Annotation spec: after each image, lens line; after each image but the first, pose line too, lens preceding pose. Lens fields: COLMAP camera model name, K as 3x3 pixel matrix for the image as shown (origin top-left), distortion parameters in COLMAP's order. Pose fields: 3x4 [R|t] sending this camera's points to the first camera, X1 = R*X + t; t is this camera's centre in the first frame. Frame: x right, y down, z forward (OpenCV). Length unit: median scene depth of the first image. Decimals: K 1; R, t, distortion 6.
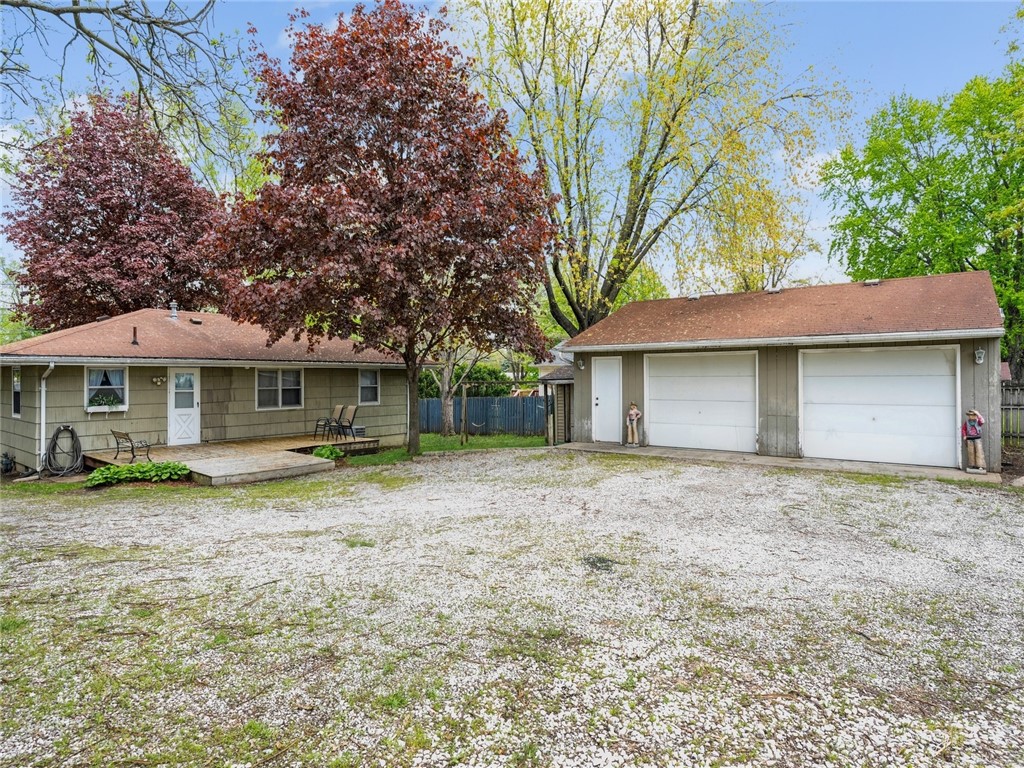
lens RADIAL K [[553.8, 0, 511.6], [0, 553.8, 365.3], [0, 0, 1]] dist [0.001940, 0.002227]
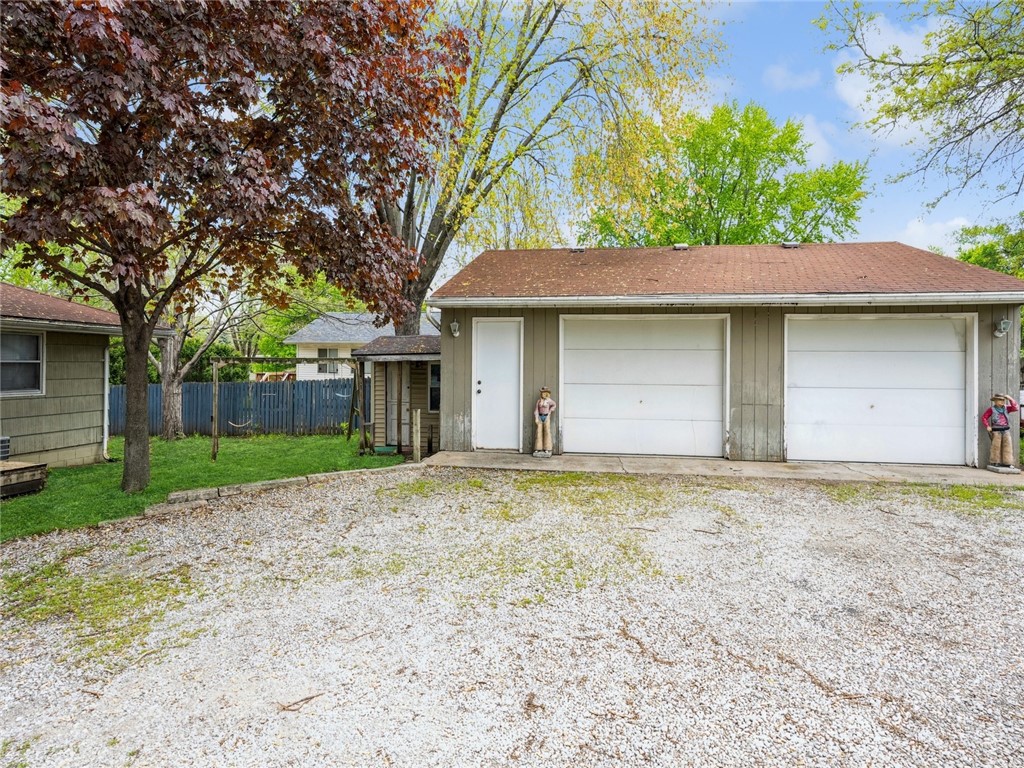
lens RADIAL K [[553.8, 0, 511.6], [0, 553.8, 365.3], [0, 0, 1]] dist [0.001940, 0.002227]
pose [[0.888775, 0.010060, 0.458234, -0.121292], [-0.022337, 0.999522, 0.021380, 0.028116], [-0.457800, -0.029238, 0.888574, 0.453491]]
